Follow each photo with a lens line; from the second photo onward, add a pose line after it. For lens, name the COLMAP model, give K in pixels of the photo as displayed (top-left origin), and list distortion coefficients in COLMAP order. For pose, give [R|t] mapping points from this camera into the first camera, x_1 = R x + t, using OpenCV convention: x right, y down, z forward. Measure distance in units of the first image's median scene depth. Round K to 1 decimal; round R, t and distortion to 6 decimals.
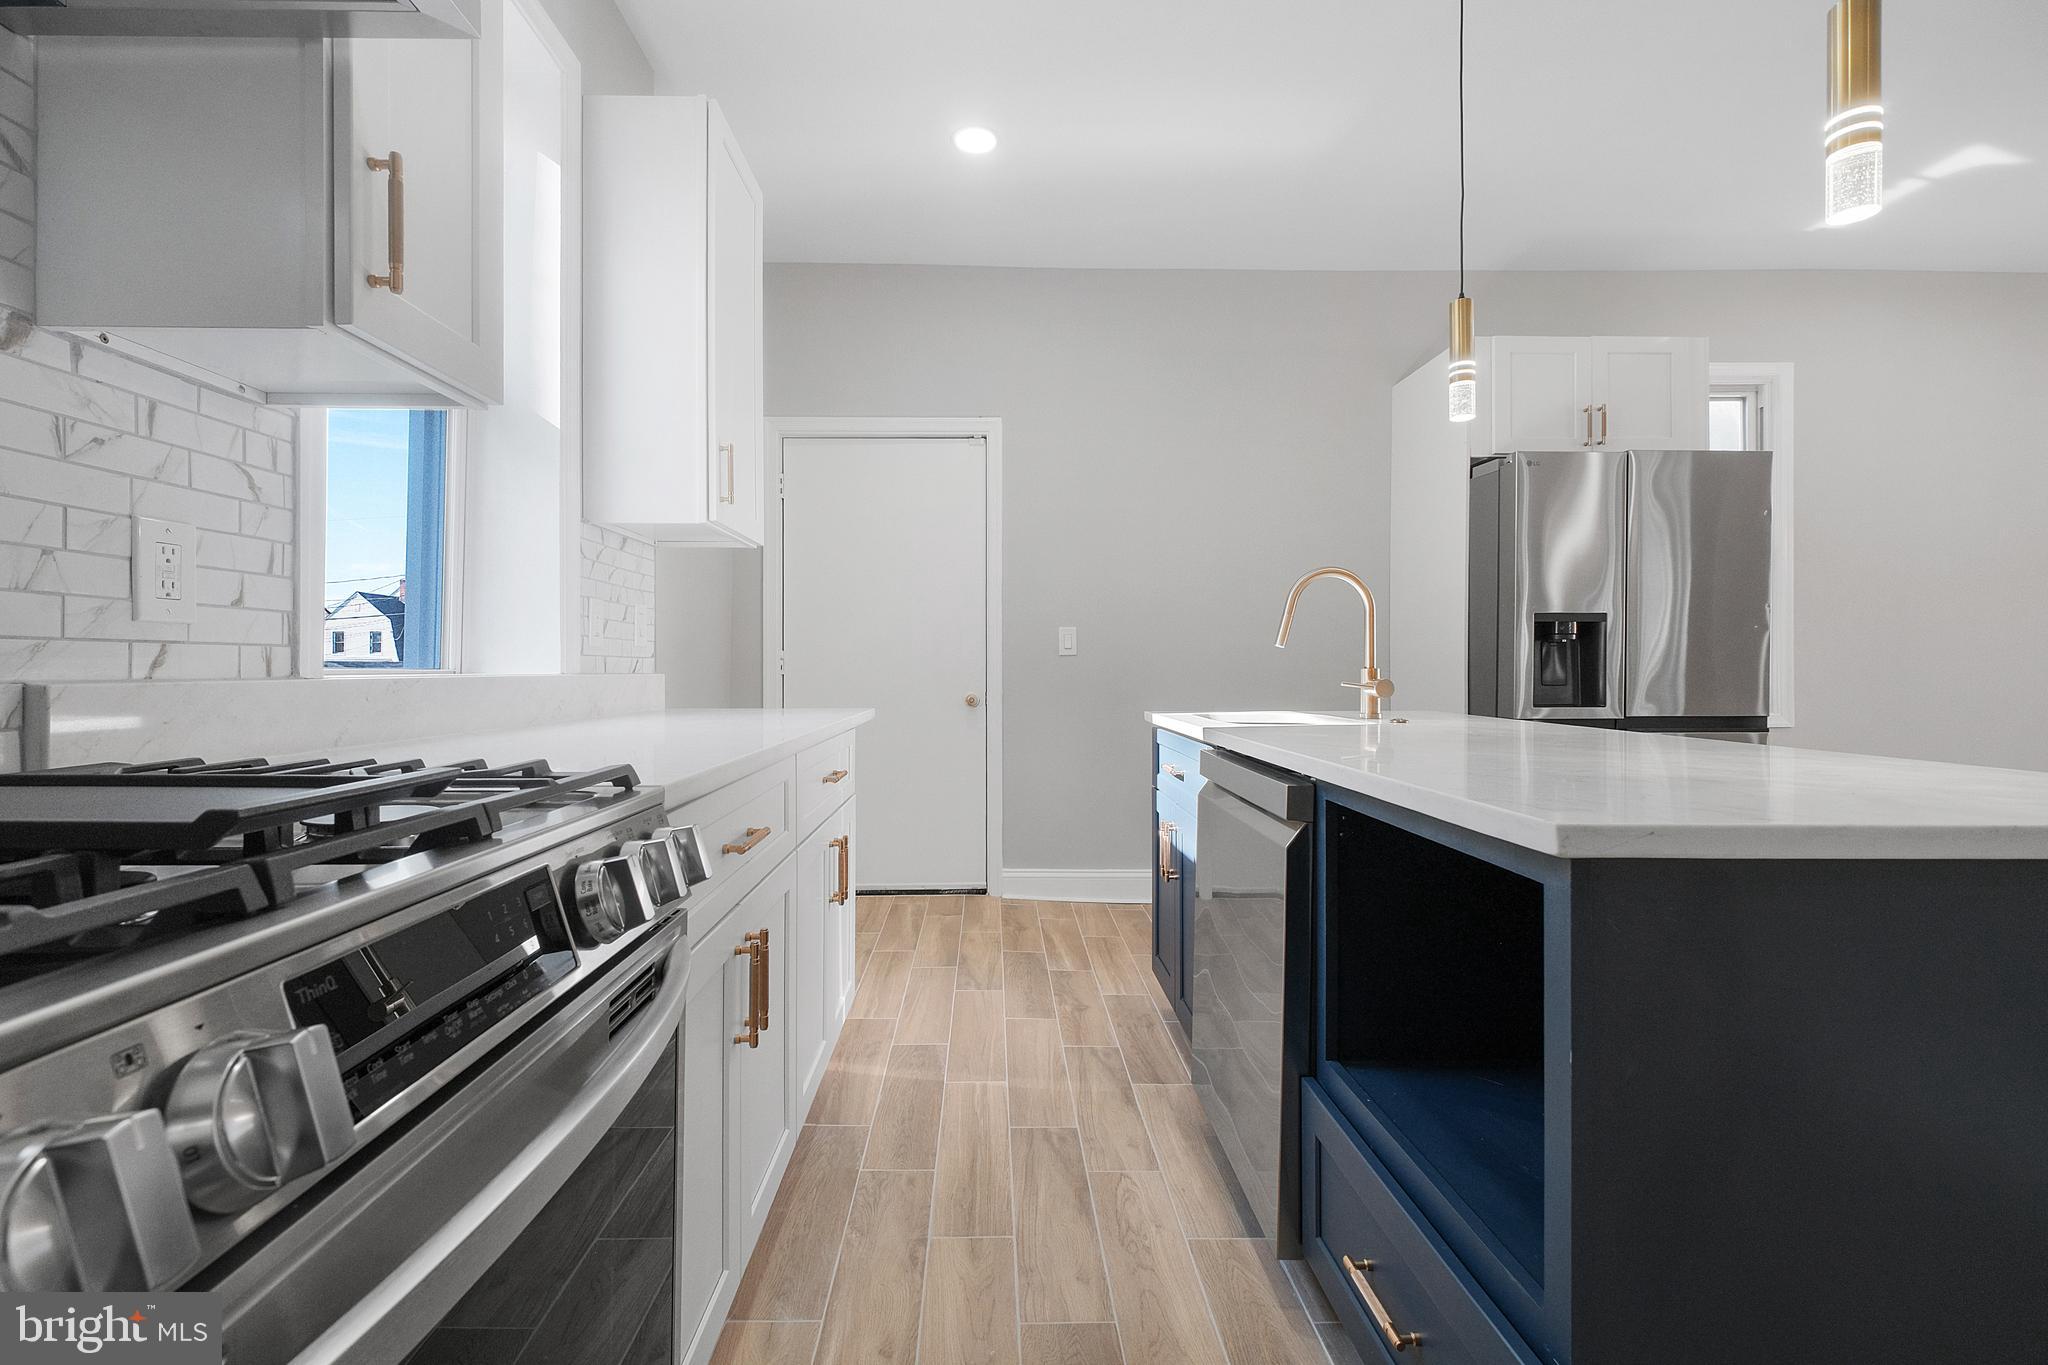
lens RADIAL K [[883.1, 0, 1013.7], [0, 883.1, 665.0], [0, 0, 1]] dist [-0.001329, -0.000557]
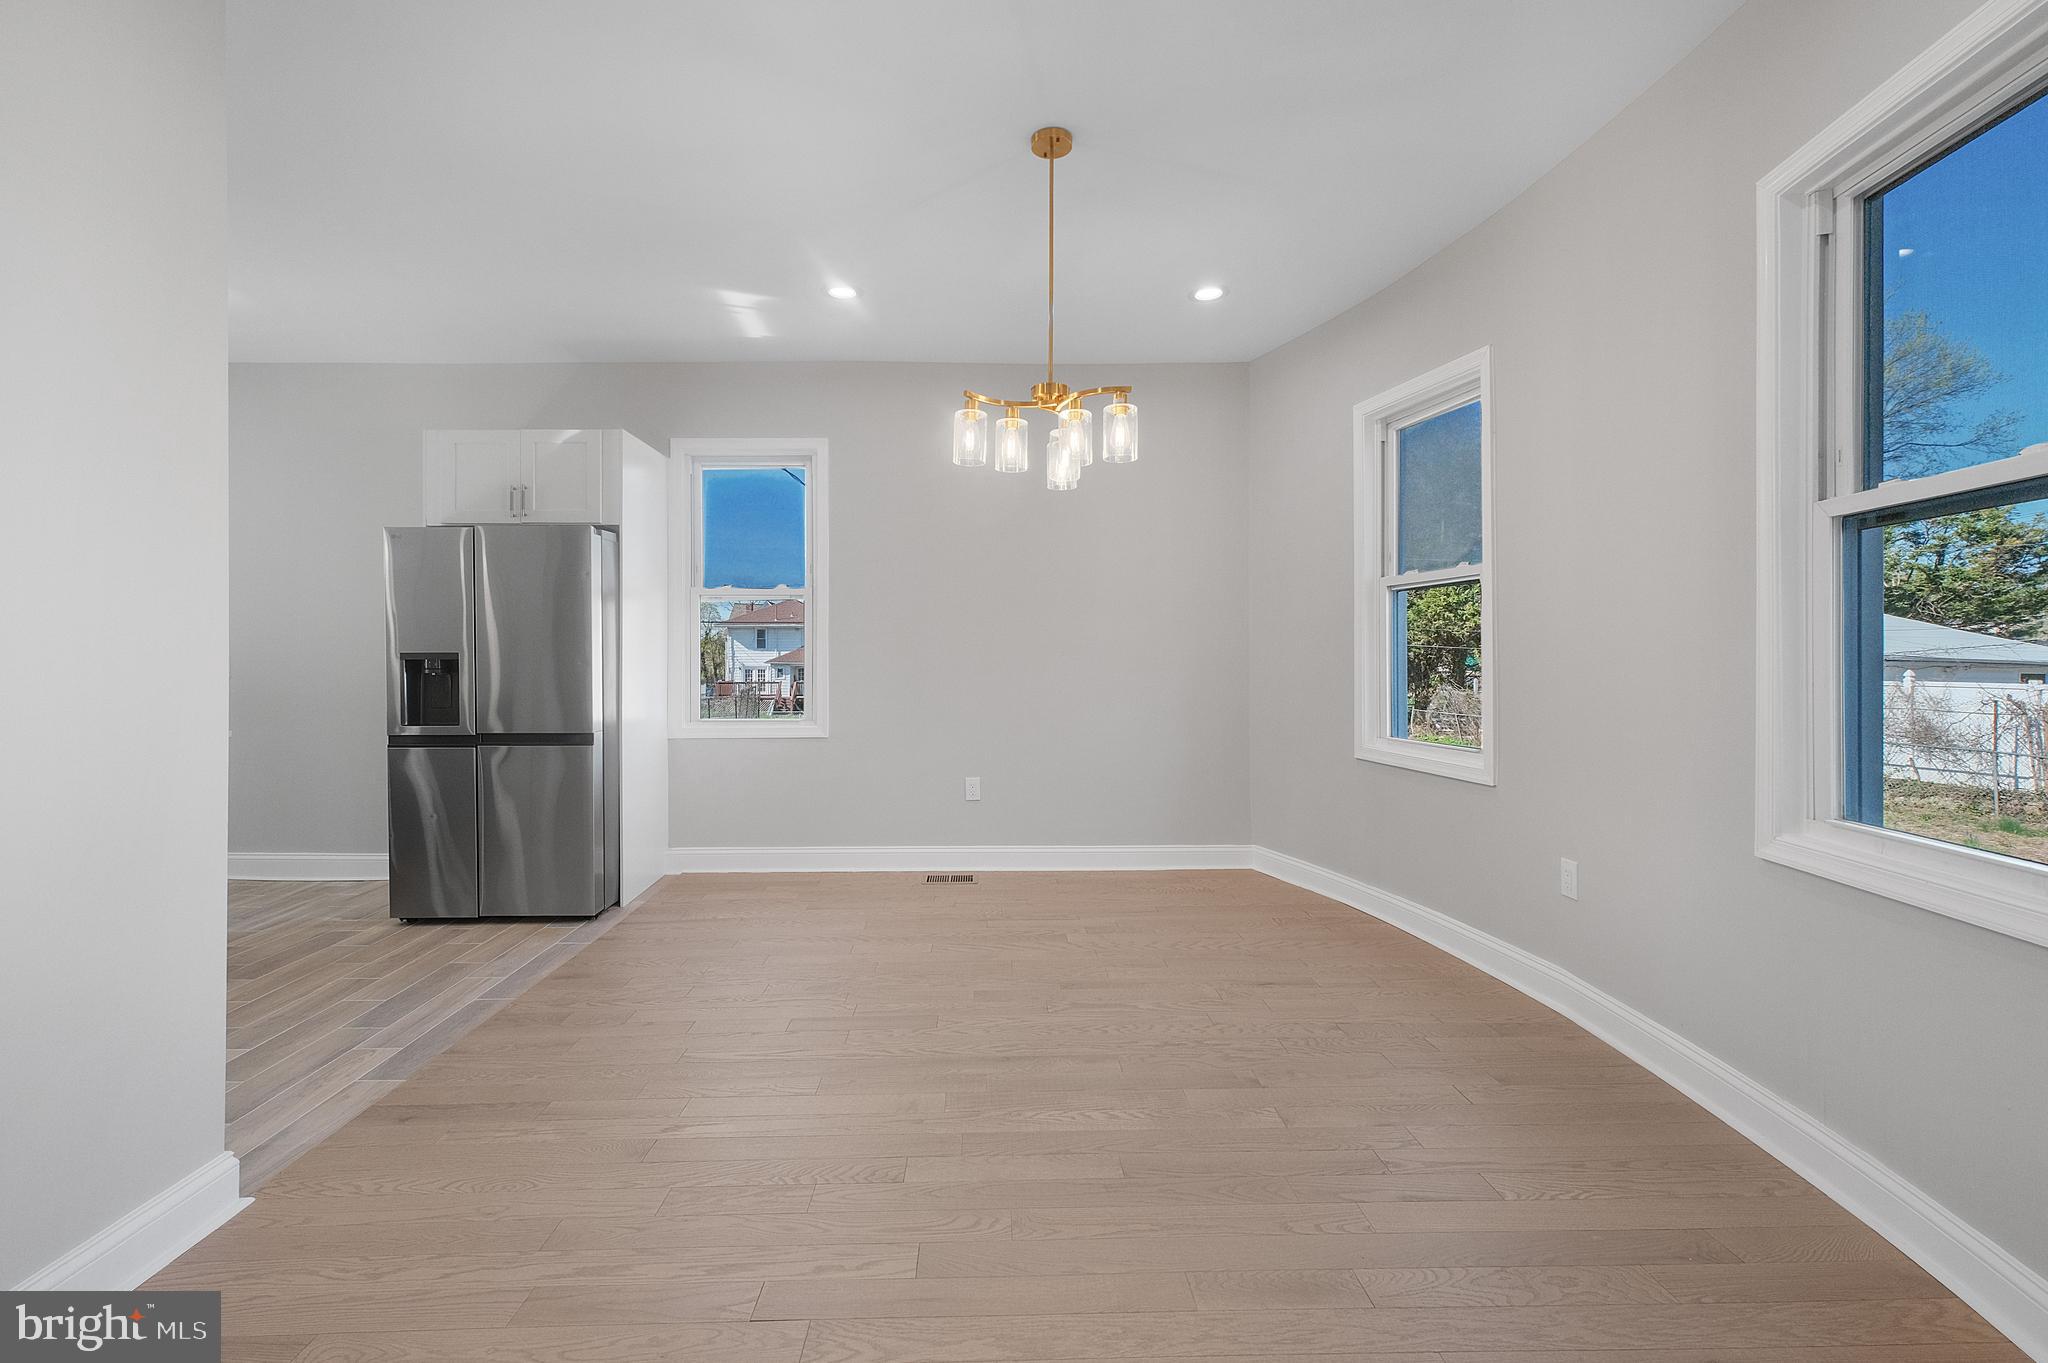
lens RADIAL K [[883.1, 0, 1013.7], [0, 883.1, 664.0], [0, 0, 1]] dist [-0.001329, -0.000557]
pose [[0.999953, 0.004423, 0.008668, 2.677633], [-0.004486, 0.999964, 0.007263, -0.103672], [-0.008636, -0.007301, 0.999936, -0.514498]]
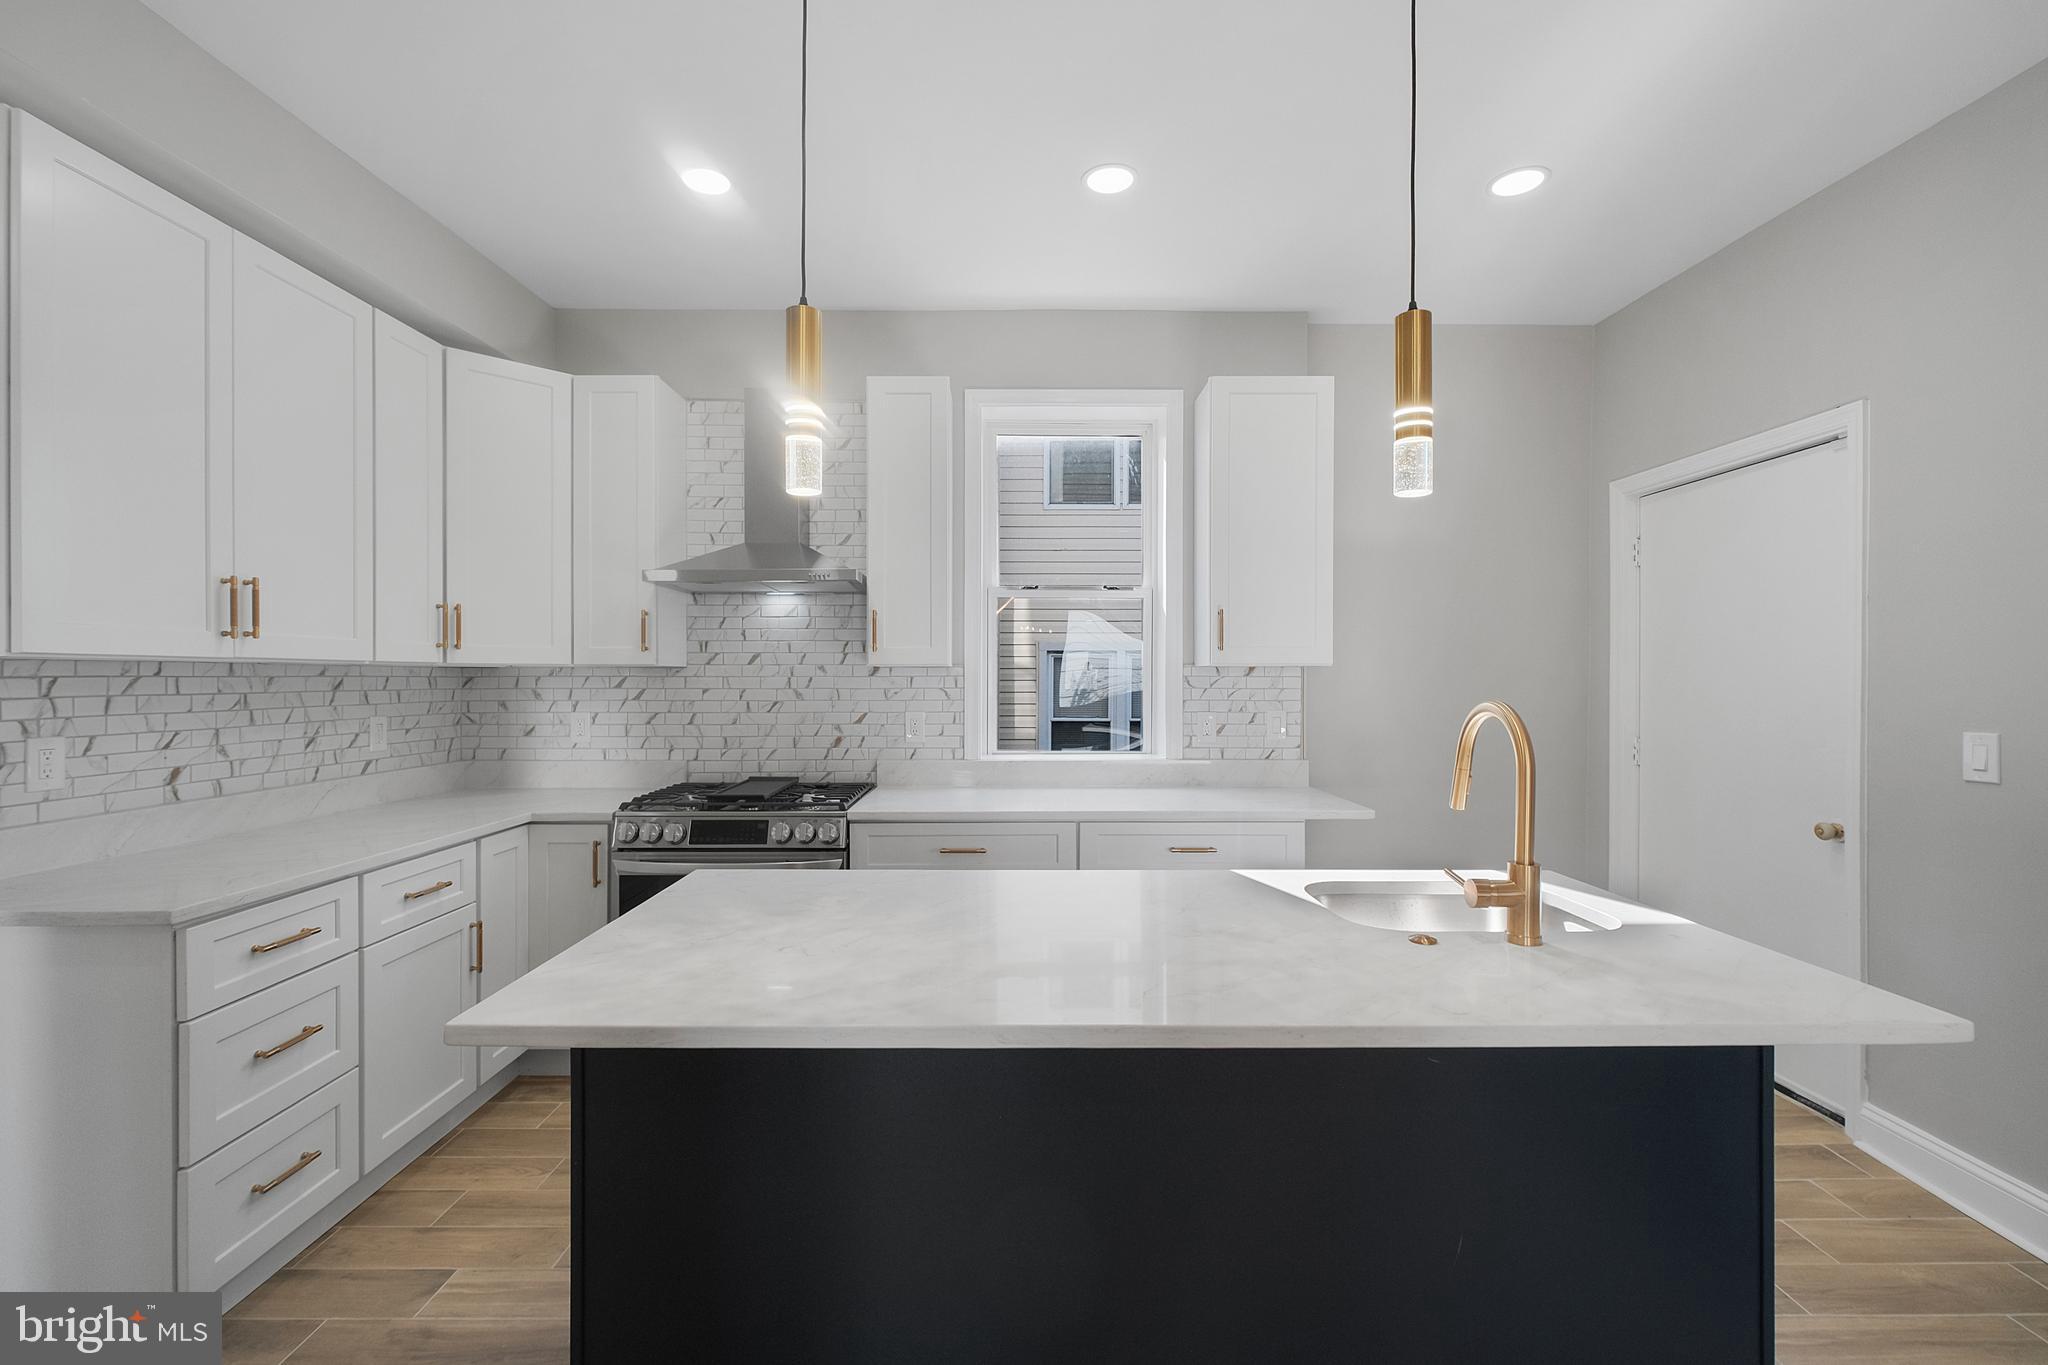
lens RADIAL K [[876.9, 0, 1014.6], [0, 876.9, 678.4], [0, 0, 1]] dist [-0.001466, -0.000311]
pose [[-0.023111, 0.003022, -0.999728, 1.481626], [0.003480, 0.999990, 0.002943, -0.188149], [0.999727, -0.003411, -0.023121, 0.916926]]
